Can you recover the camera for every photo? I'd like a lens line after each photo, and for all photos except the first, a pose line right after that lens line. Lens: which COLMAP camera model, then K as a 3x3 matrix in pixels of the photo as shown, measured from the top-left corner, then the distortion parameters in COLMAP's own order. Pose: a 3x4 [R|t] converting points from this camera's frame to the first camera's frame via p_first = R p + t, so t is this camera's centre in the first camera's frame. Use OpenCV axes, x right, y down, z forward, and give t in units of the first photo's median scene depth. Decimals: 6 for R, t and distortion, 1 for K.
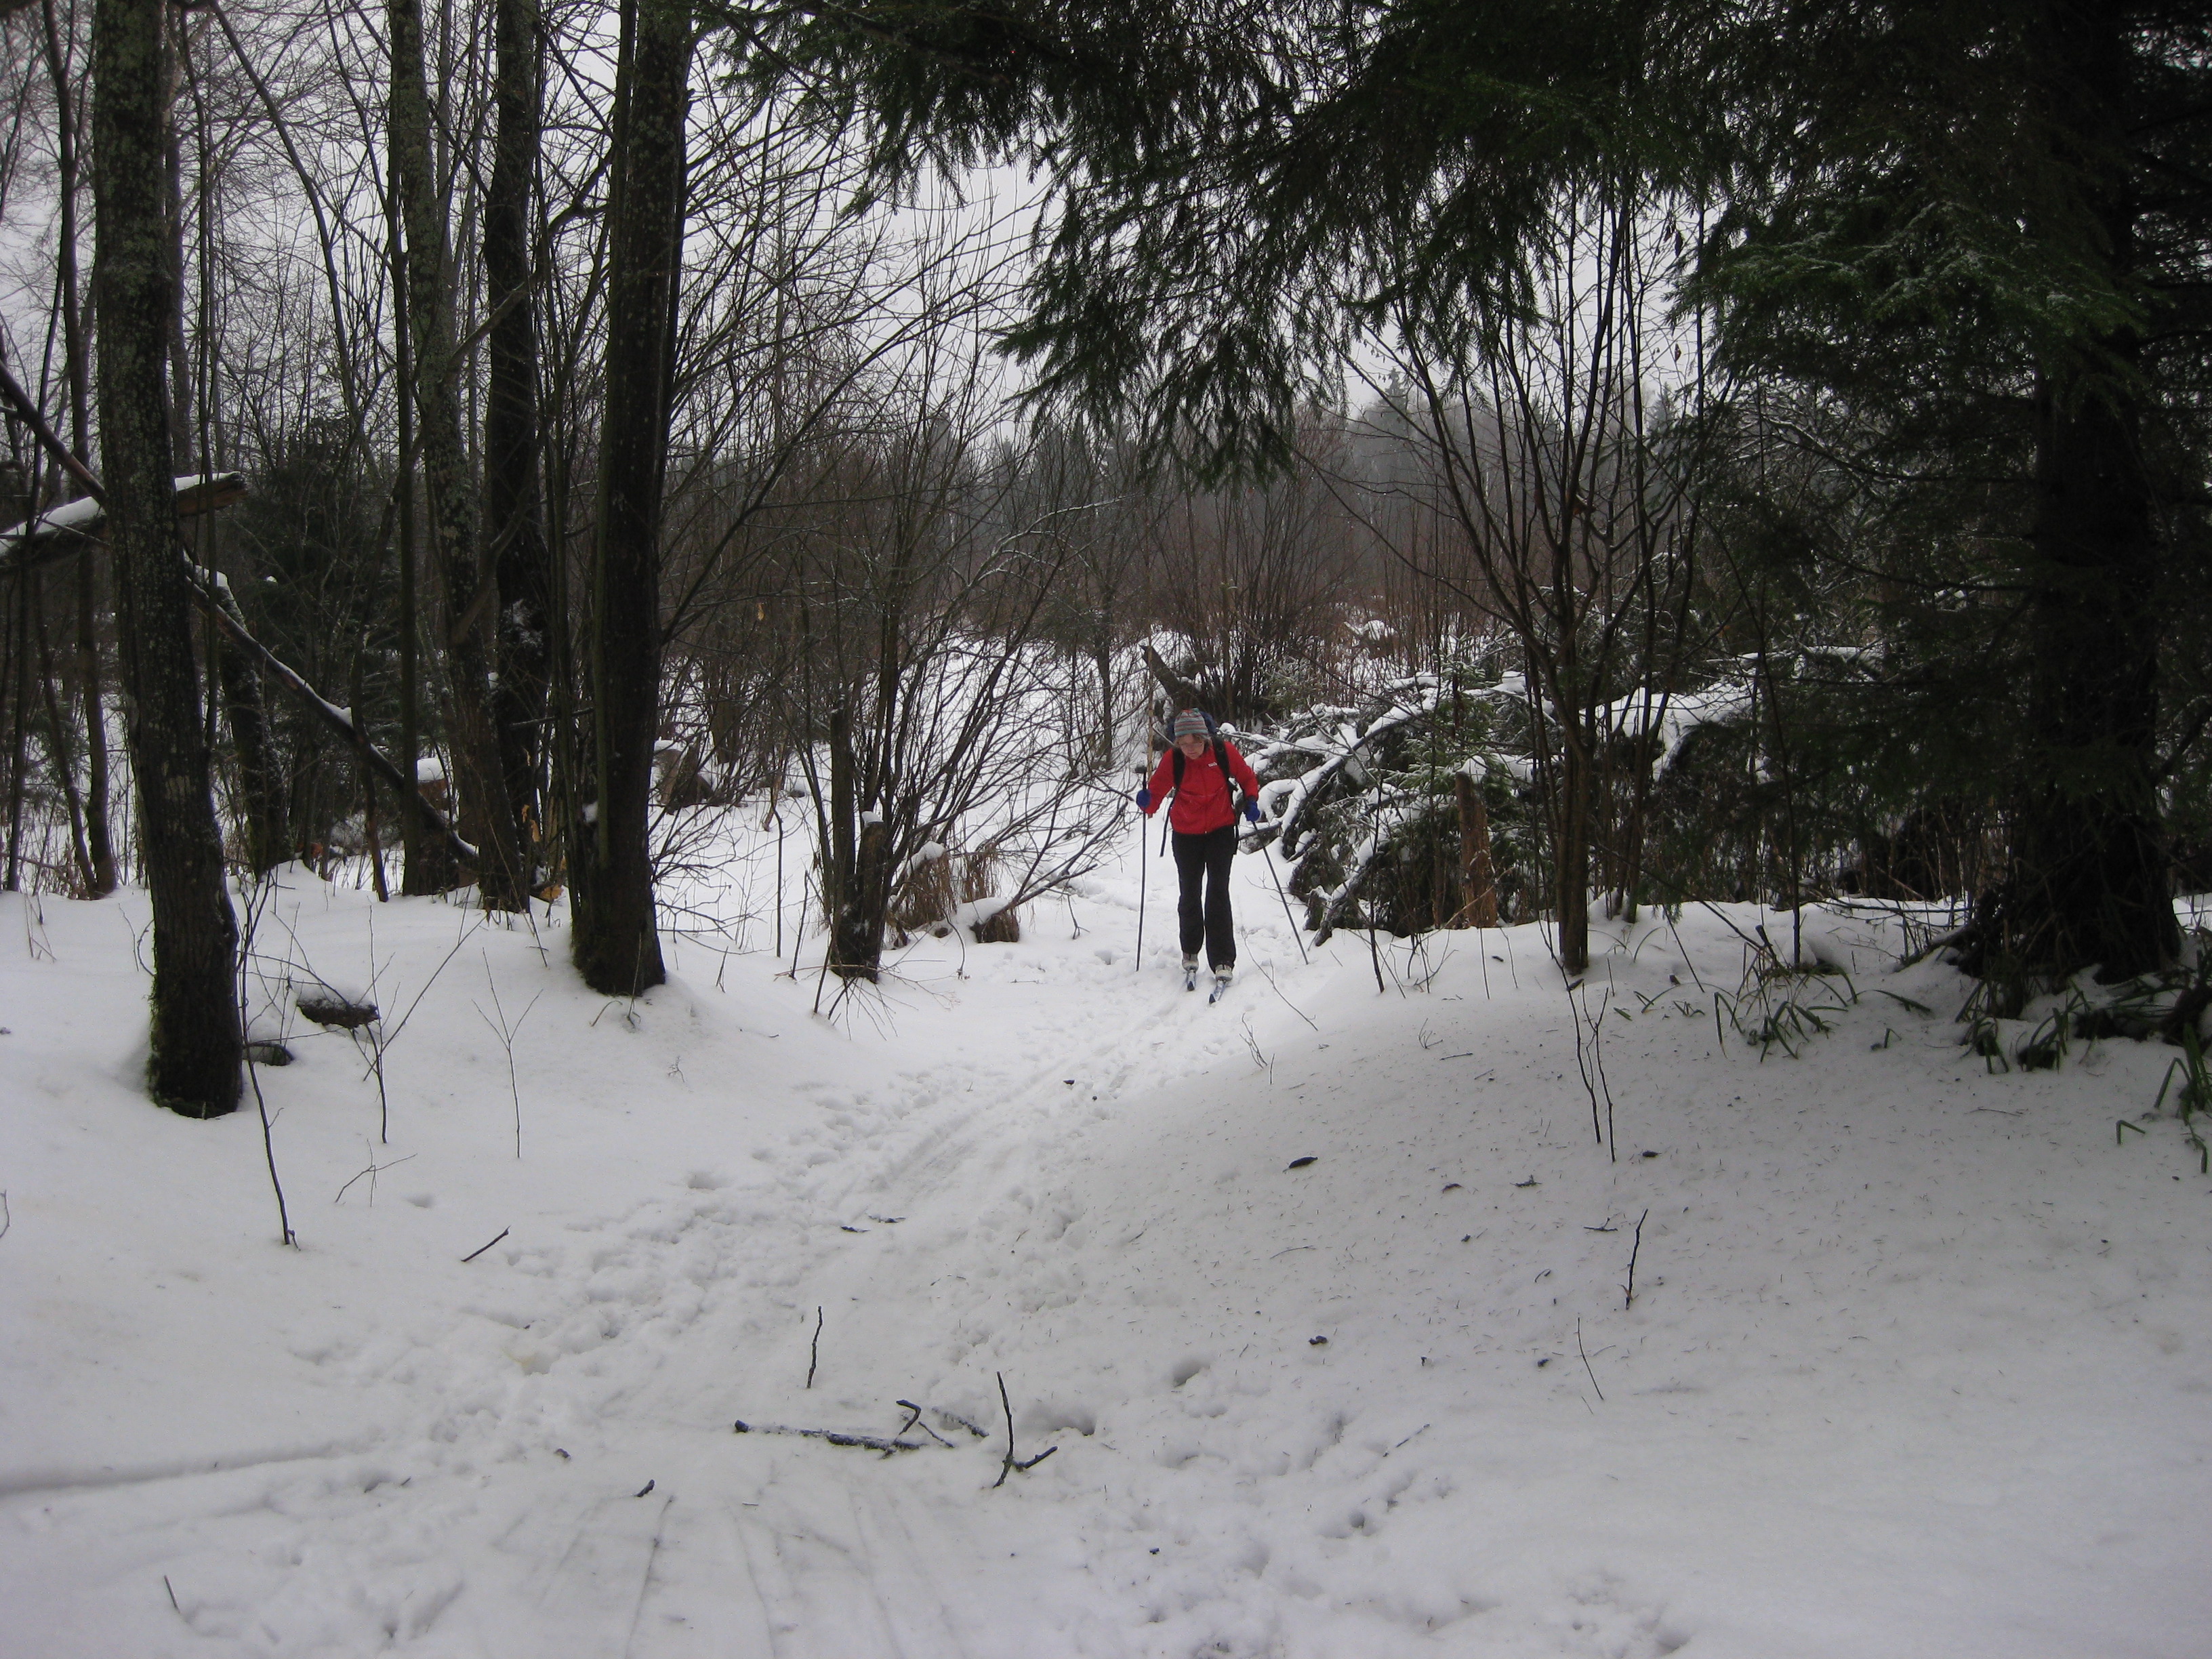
lens RADIAL K [[2431.0, 0, 1089.3], [0, 2431.0, 758.5], [0, 0, 1]] dist [-0.181383, 0.141189]
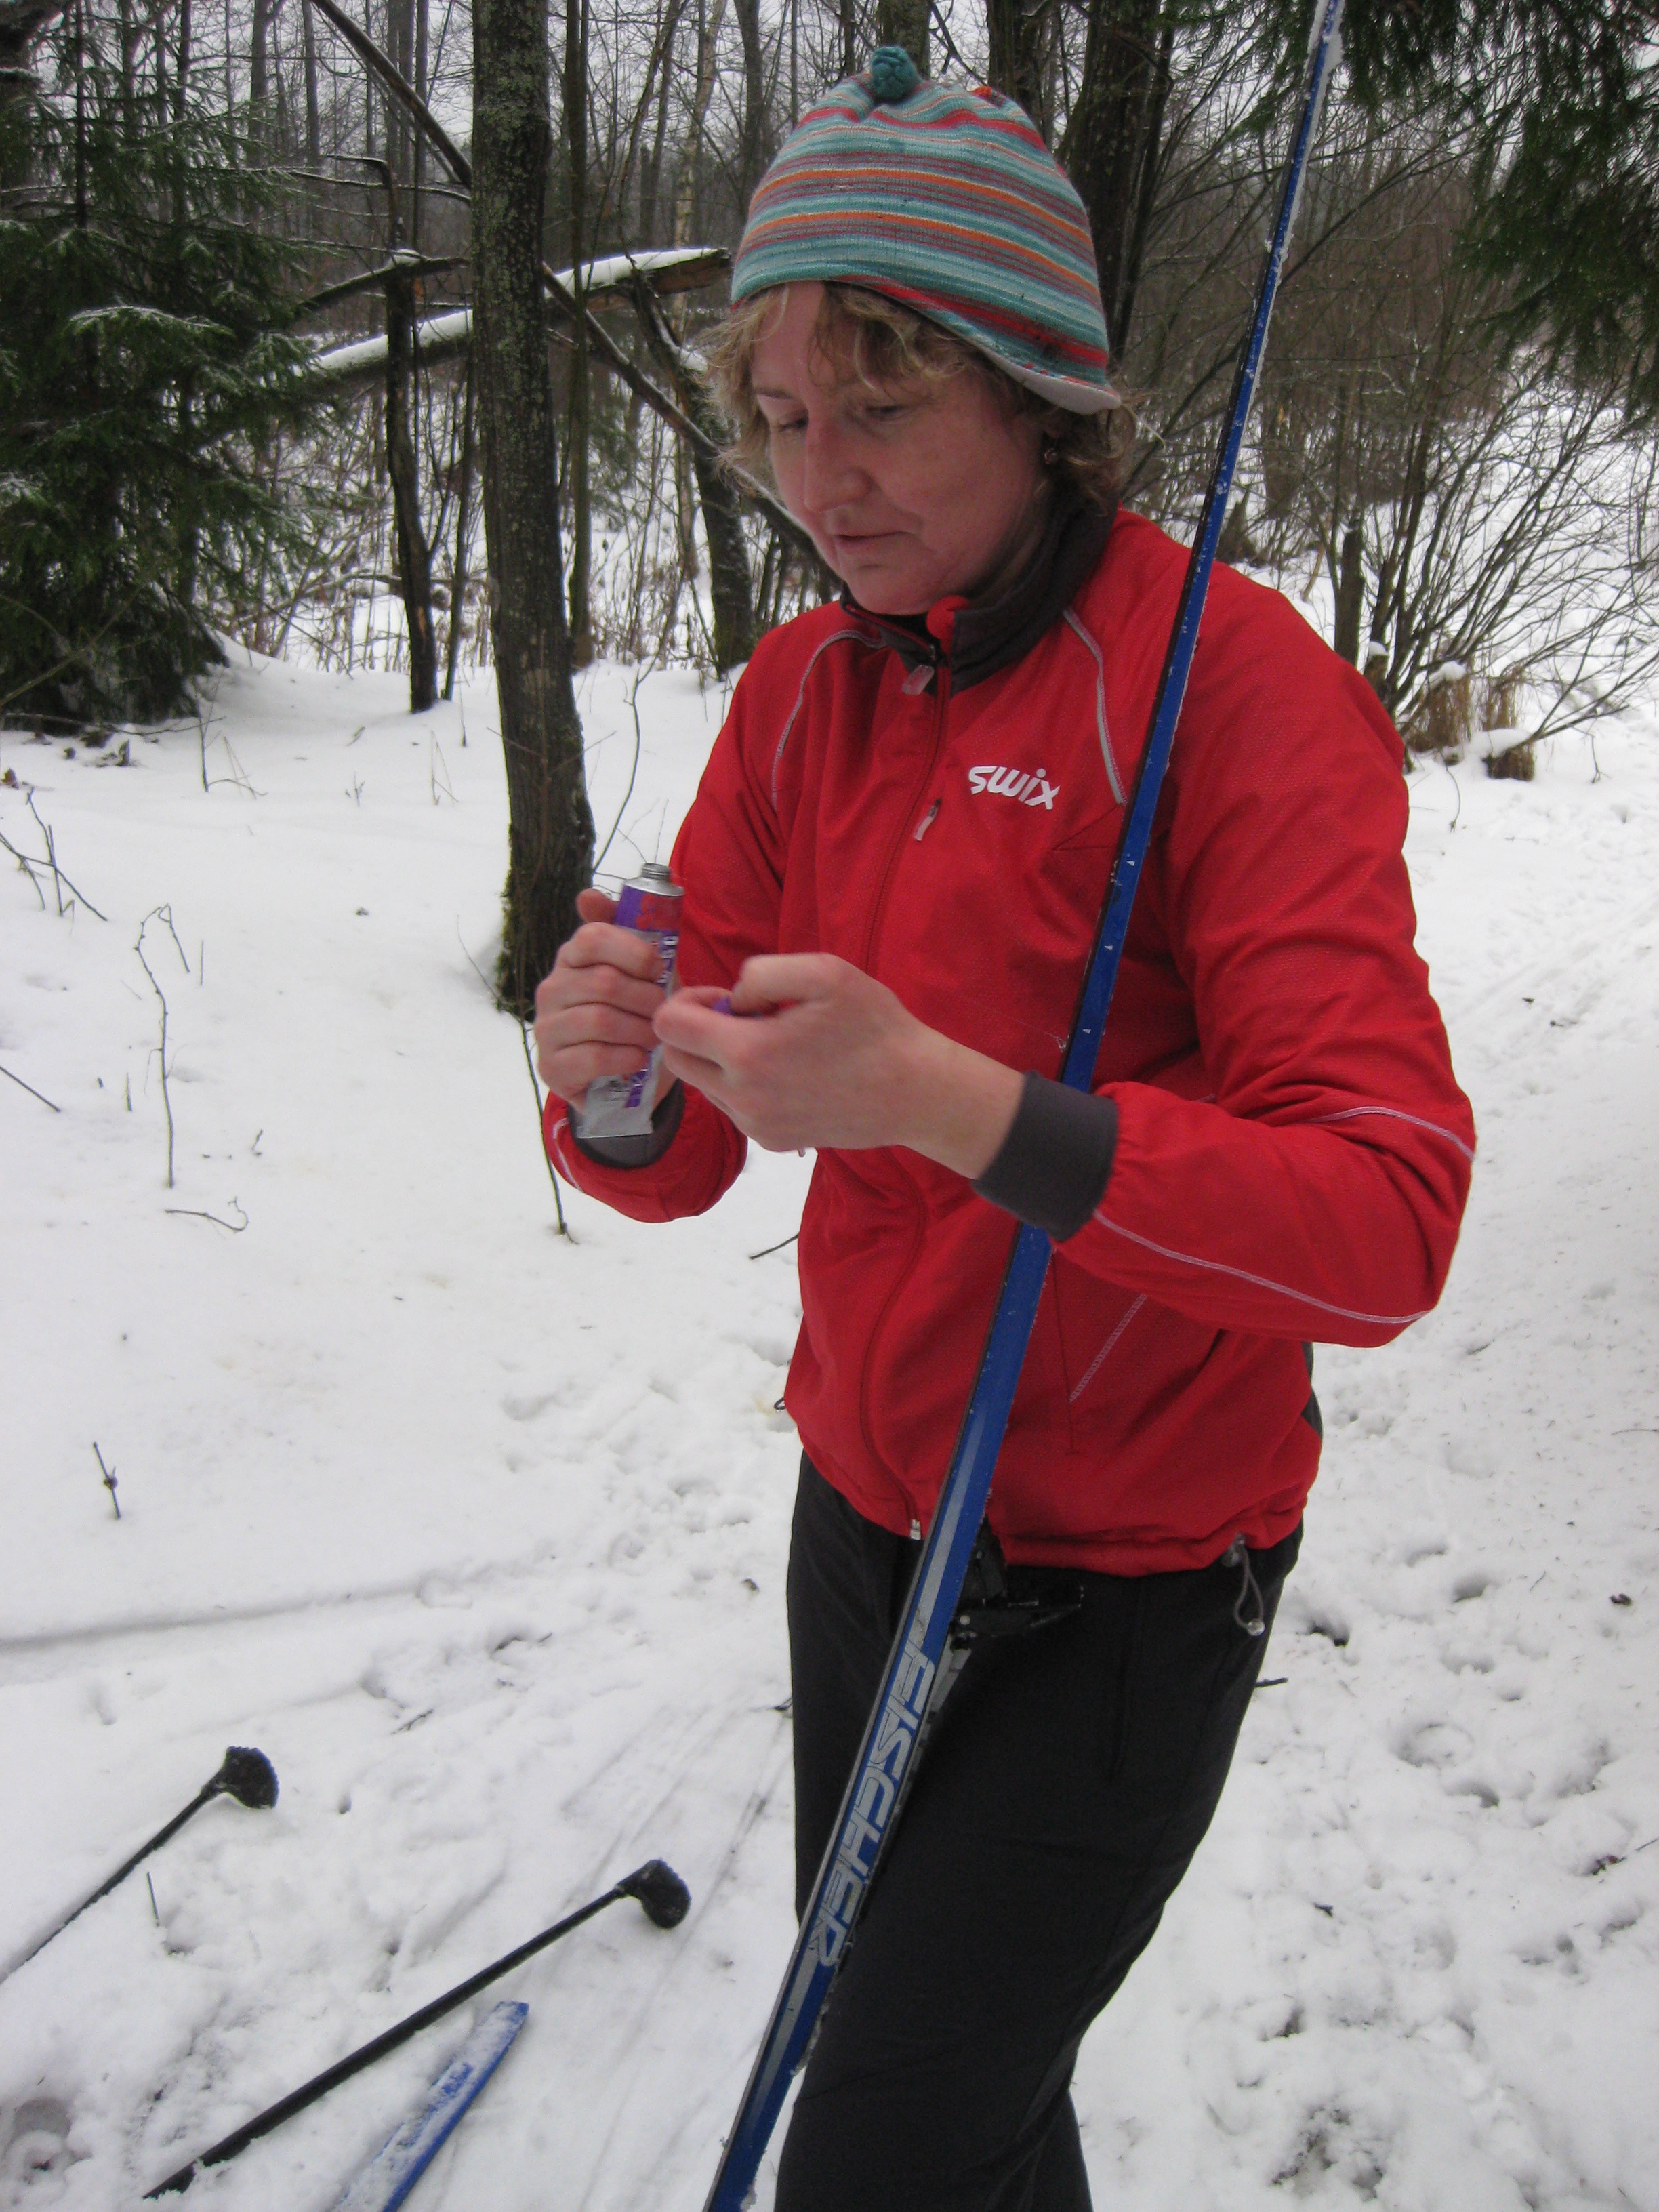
lens RADIAL K [[2431.0, 0, 876.3], [0, 2431.0, 1064.5], [0, 0, 1]] dist [-0.181383, 0.141189]
pose [[0.946102, 0.141837, -0.291158, 0.041951], [-0.067722, 0.965767, 0.250414, -0.086323], [0.316708, -0.217199, 0.923320, 0.122572]]
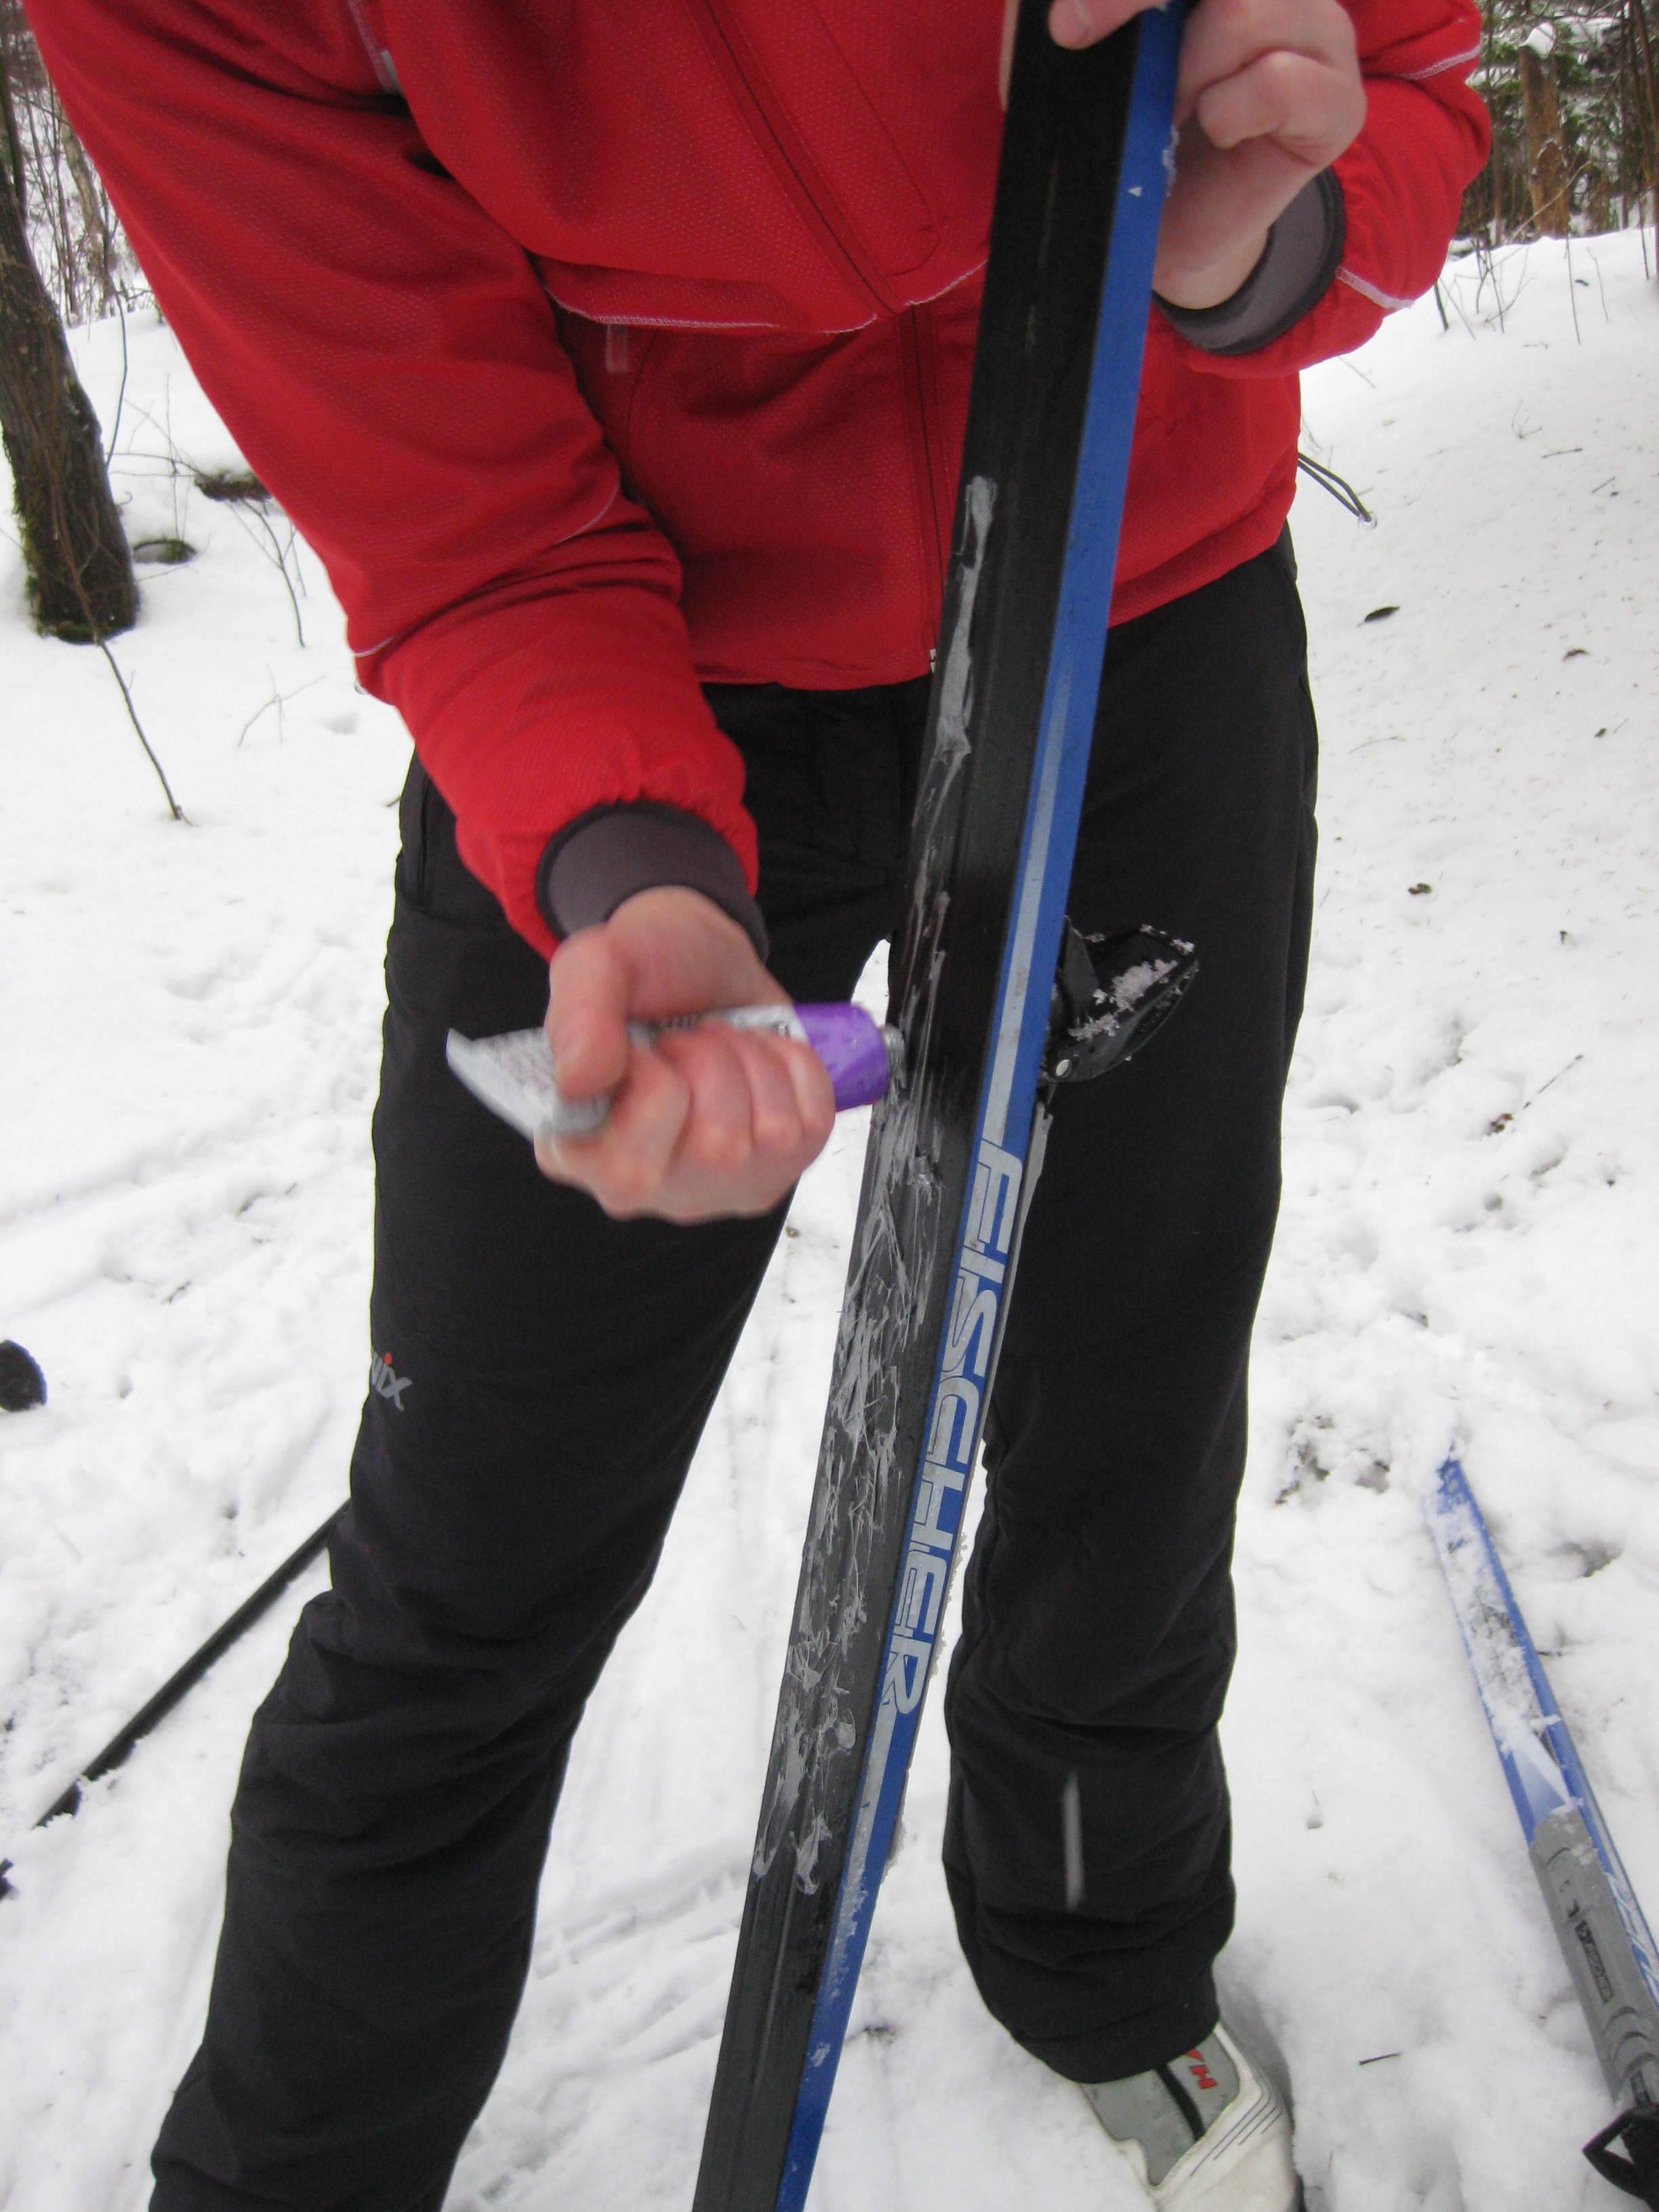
lens RADIAL K [[2426.6, 0, 829.5], [0, 2426.6, 1106.0], [0, 0, 1]] dist [-0.183475, 0.155975]
pose [[0.989996, -0.047690, -0.132789, 0.003010], [0.098001, 0.909493, 0.404003, -0.019866], [0.101503, -0.412975, 0.905068, 0.156326]]
